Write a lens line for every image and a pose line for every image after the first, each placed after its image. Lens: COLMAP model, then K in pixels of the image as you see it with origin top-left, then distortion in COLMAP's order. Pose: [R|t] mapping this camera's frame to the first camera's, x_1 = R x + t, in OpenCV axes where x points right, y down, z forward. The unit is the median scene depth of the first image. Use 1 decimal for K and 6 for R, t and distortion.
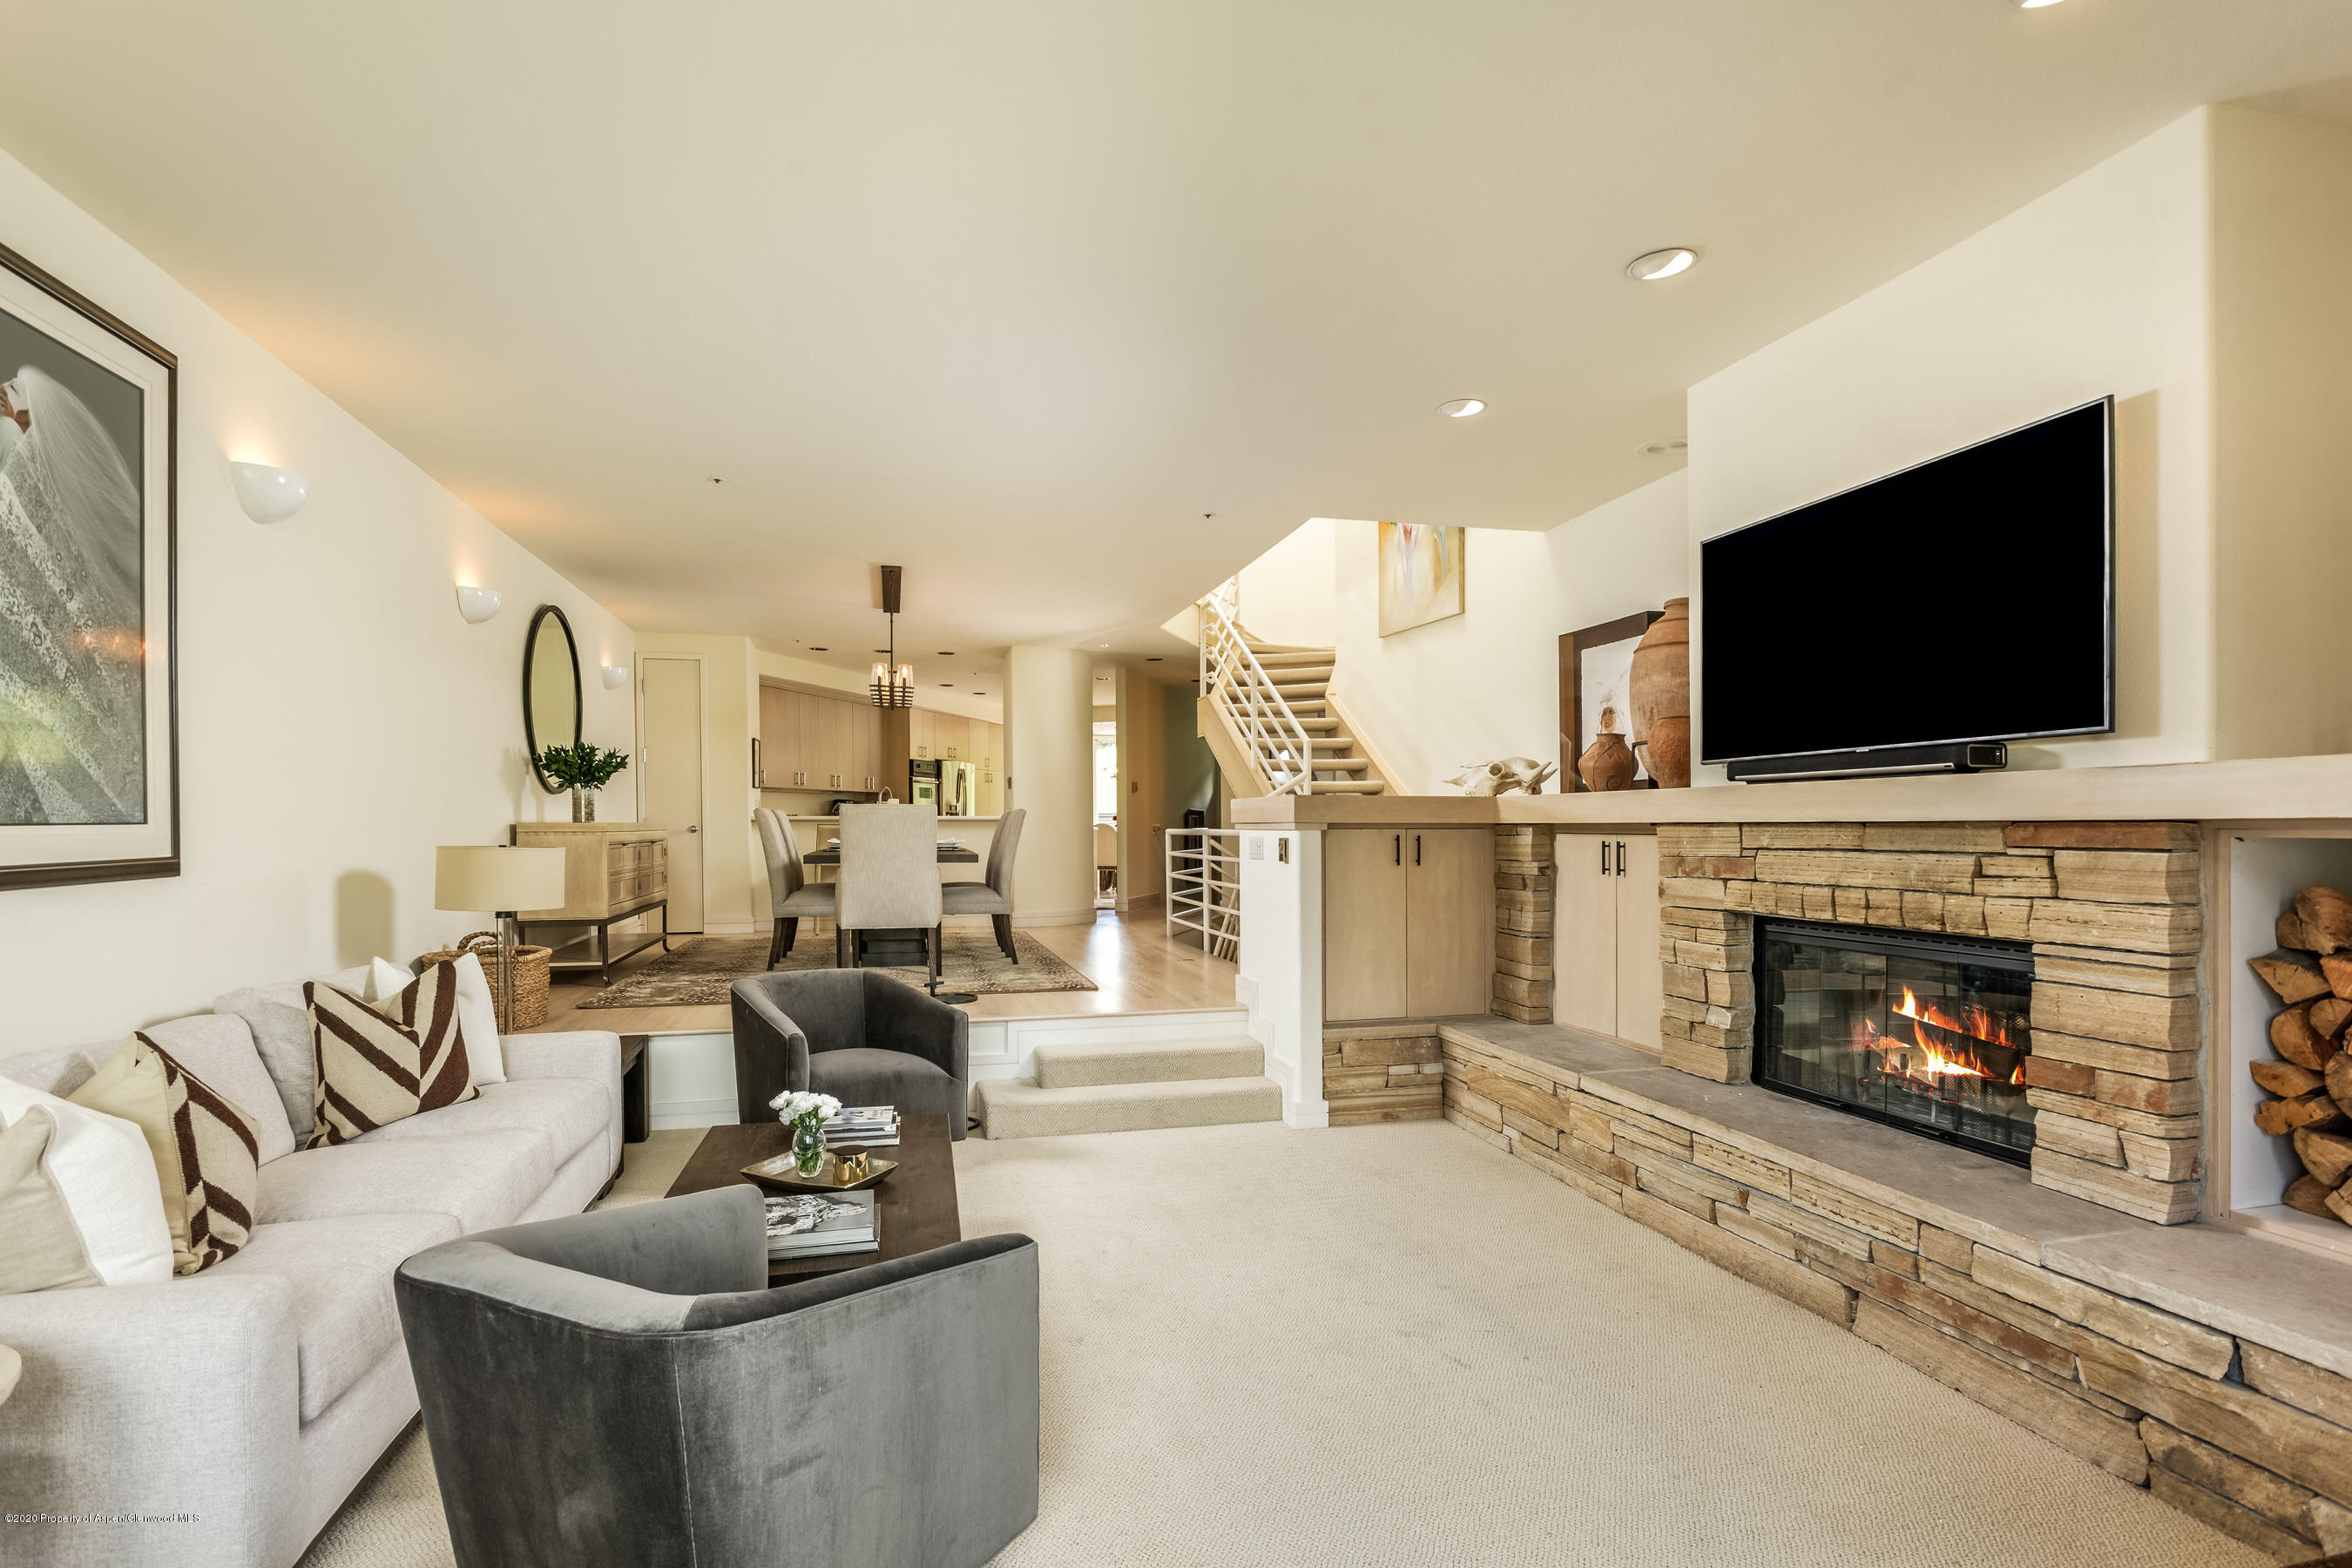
lens RADIAL K [[1125.2, 0, 1177.4], [0, 1125.2, 828.0], [0, 0, 1]] dist [0.000591, 0.000300]
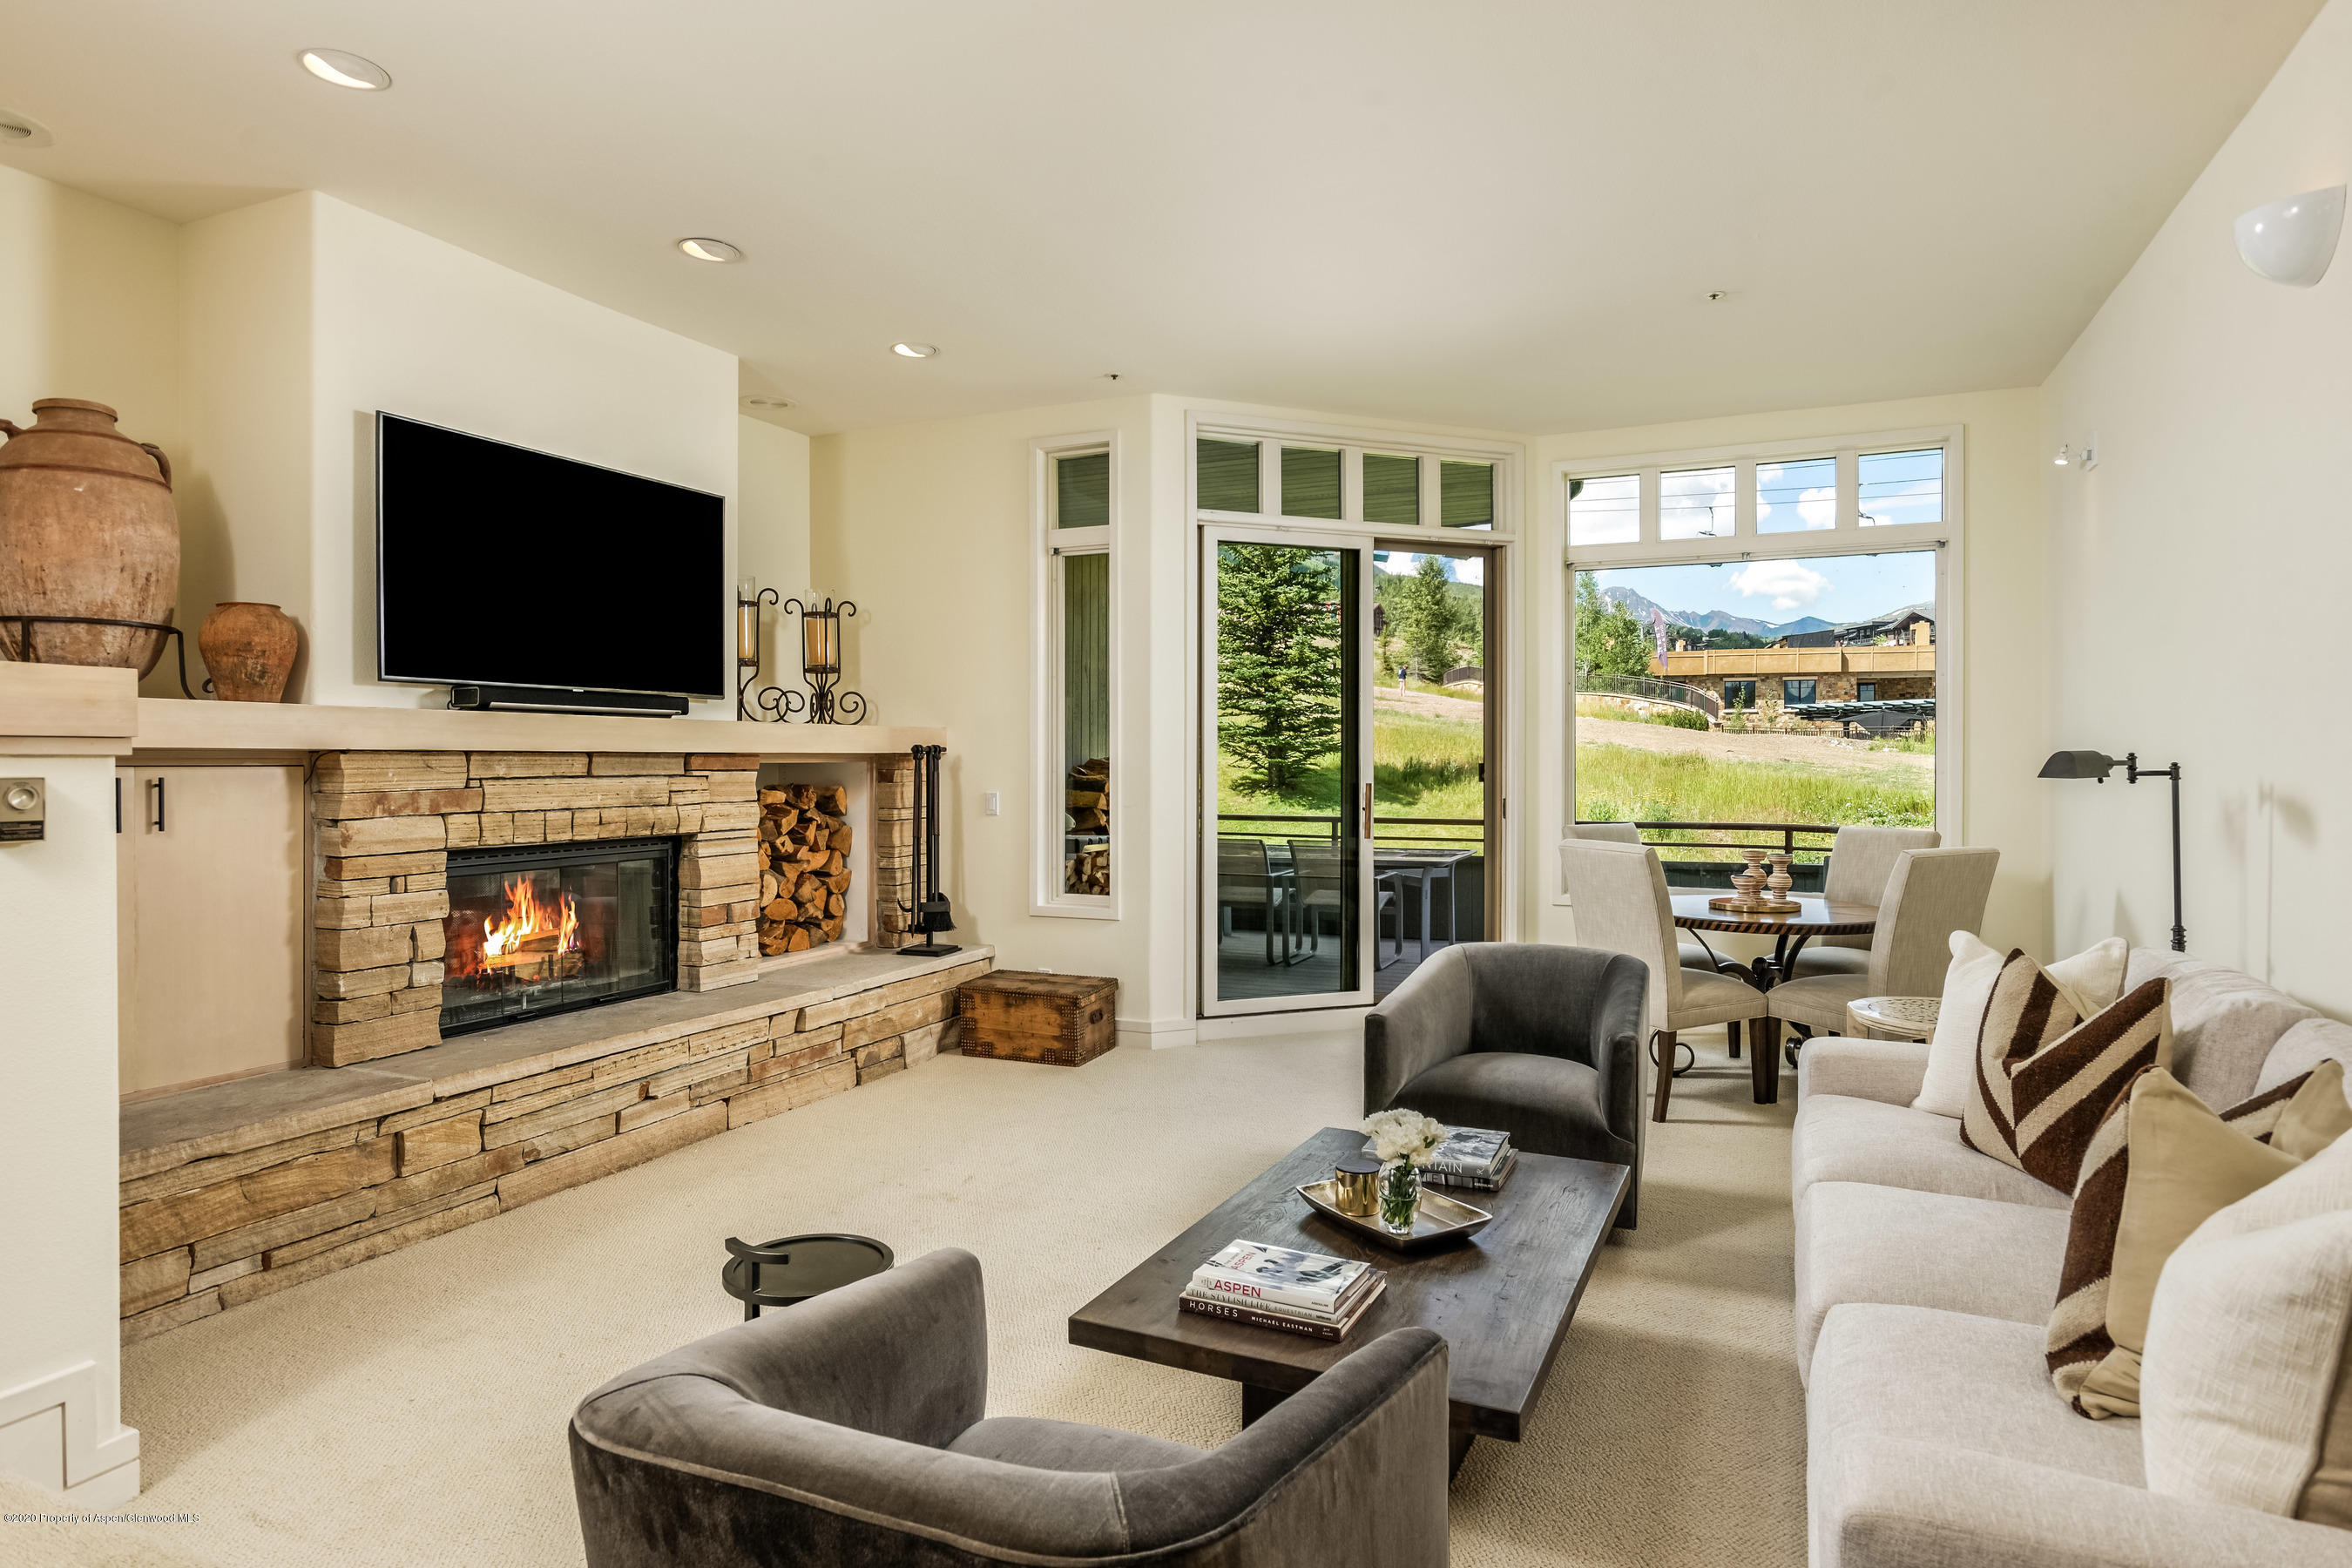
lens RADIAL K [[1285.4, 0, 1176.0], [0, 1285.4, 784.0], [0, 0, 1]] dist [-0.004546, -0.000241]
pose [[-0.776388, -0.007092, 0.630216, -0.707951], [0.005122, 0.999833, 0.017562, 0.007707], [-0.630235, 0.016863, -0.776221, 1.667089]]
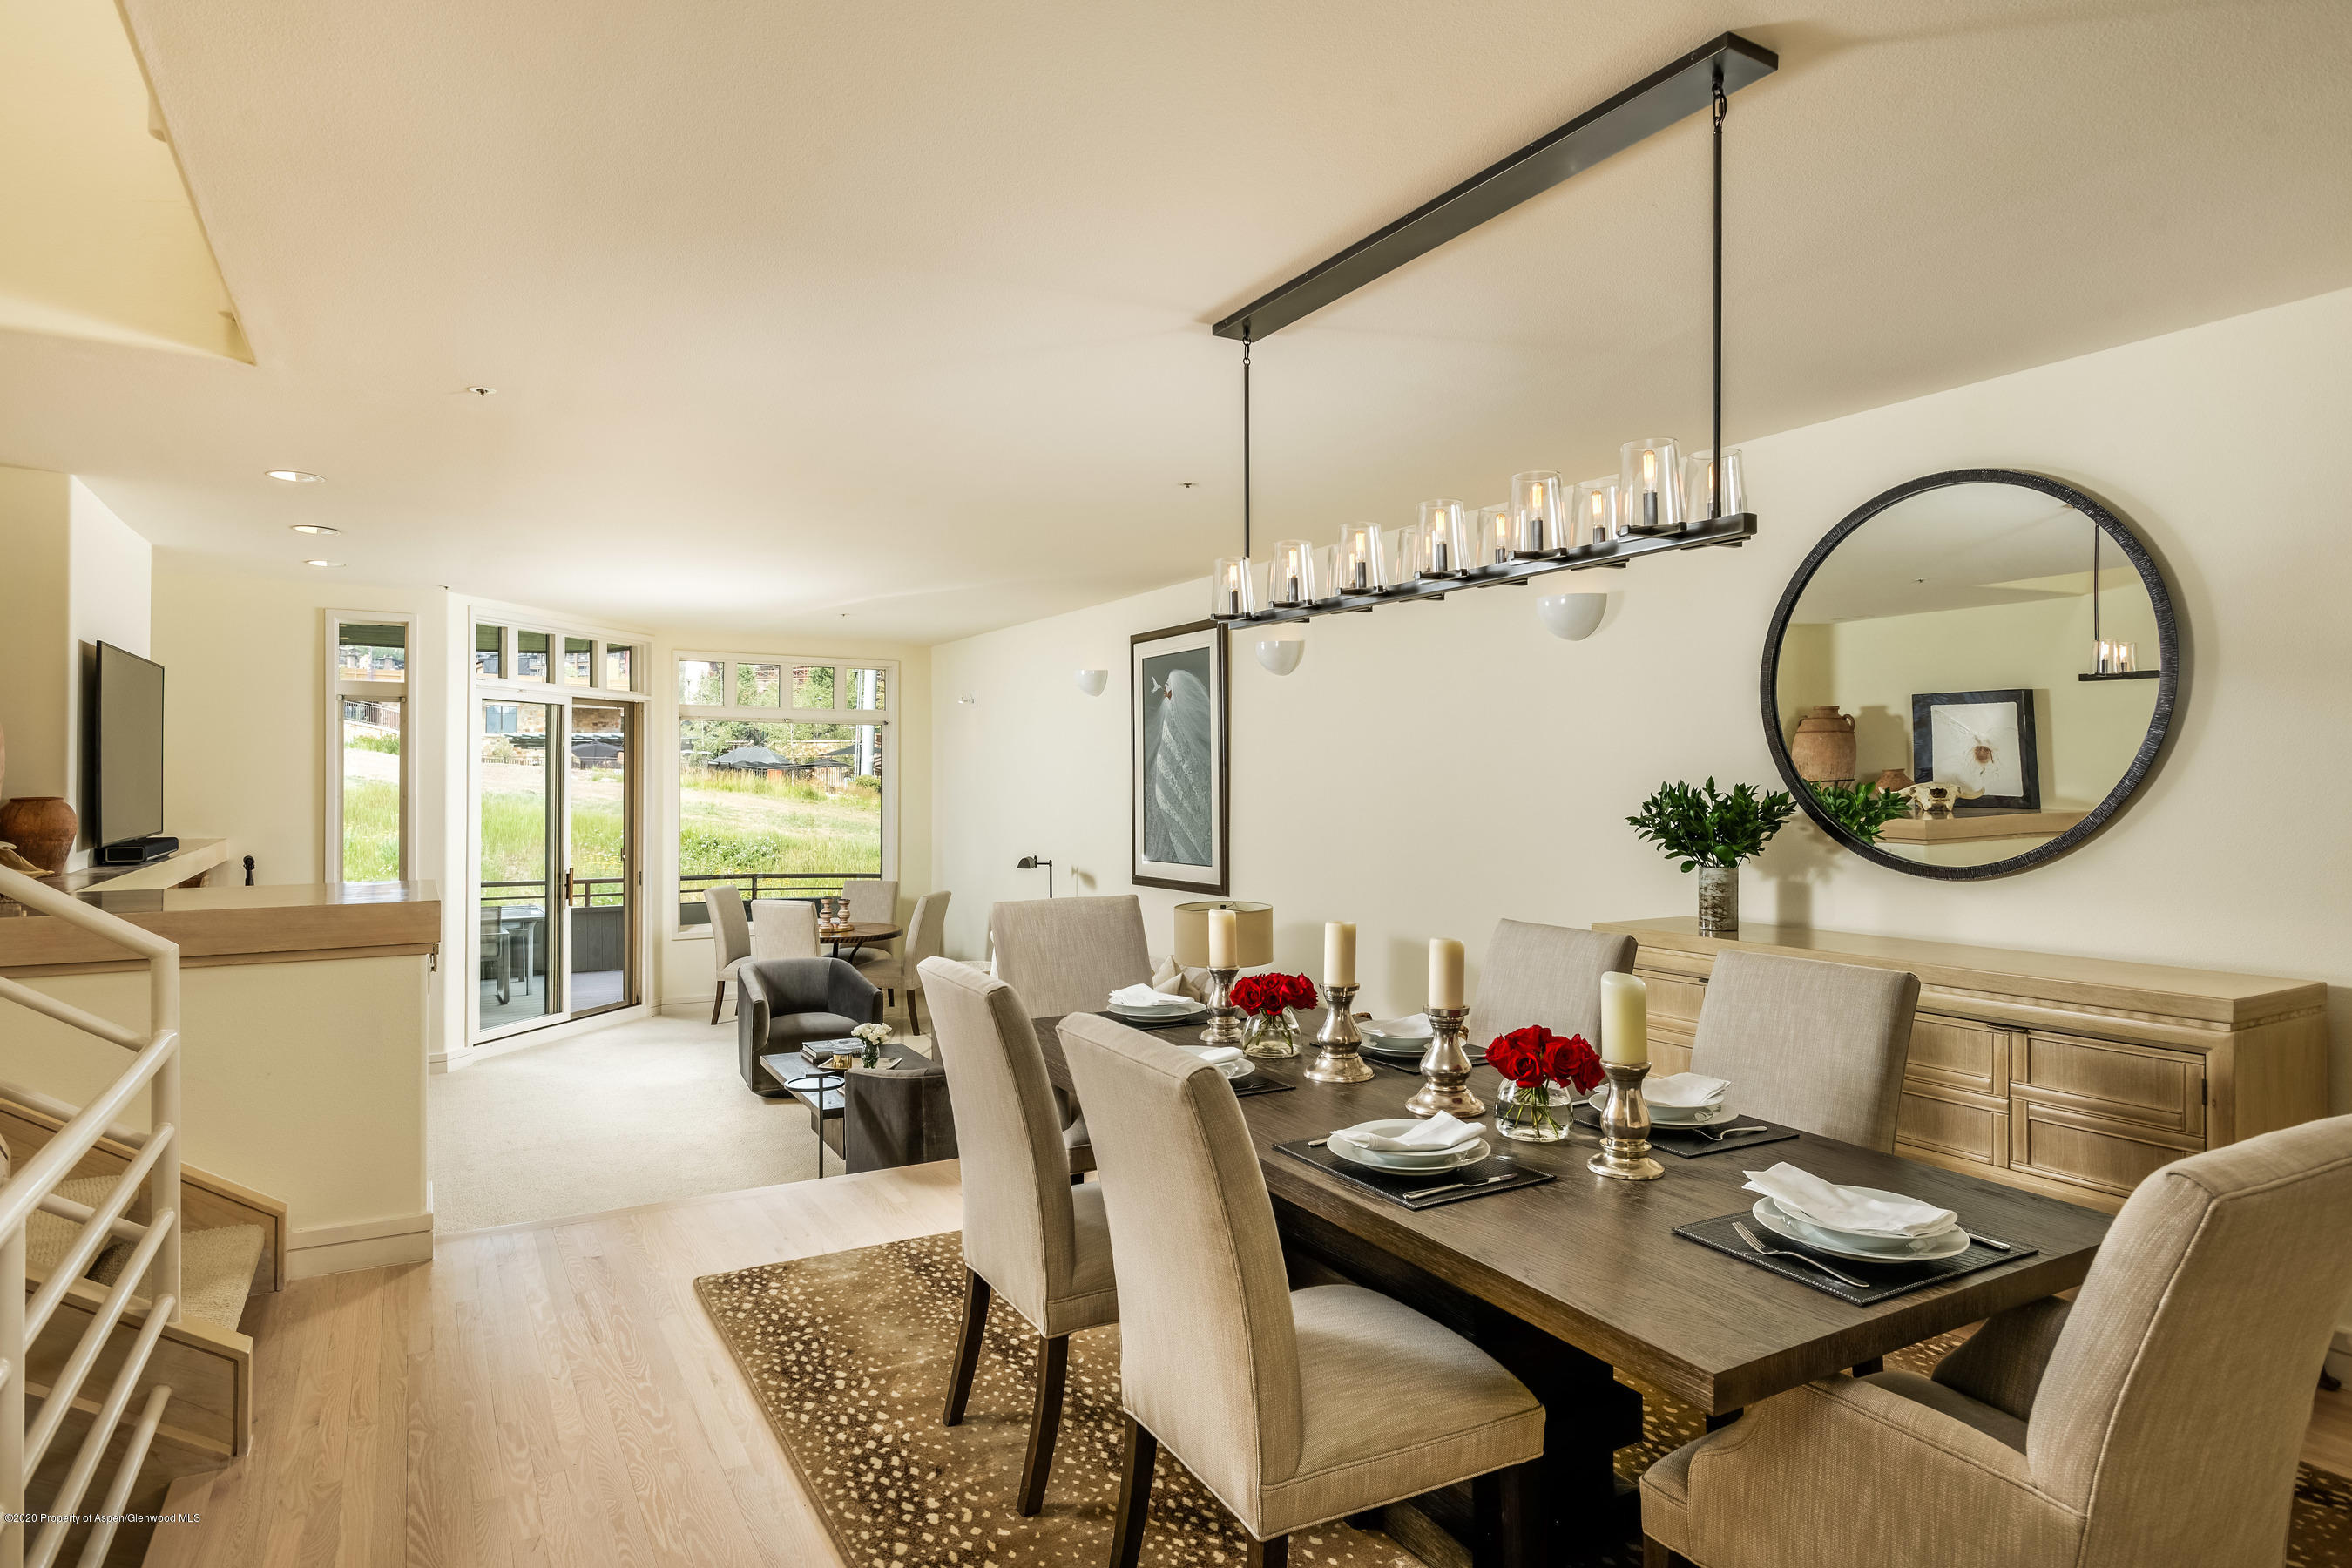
lens RADIAL K [[1285.4, 0, 1176.0], [0, 1285.4, 784.0], [0, 0, 1]] dist [-0.004546, -0.000241]
pose [[-0.964729, -0.001918, -0.263237, -0.252527], [-0.002794, 0.999992, 0.002954, -0.146193], [0.263229, 0.003586, -0.964727, 2.982569]]
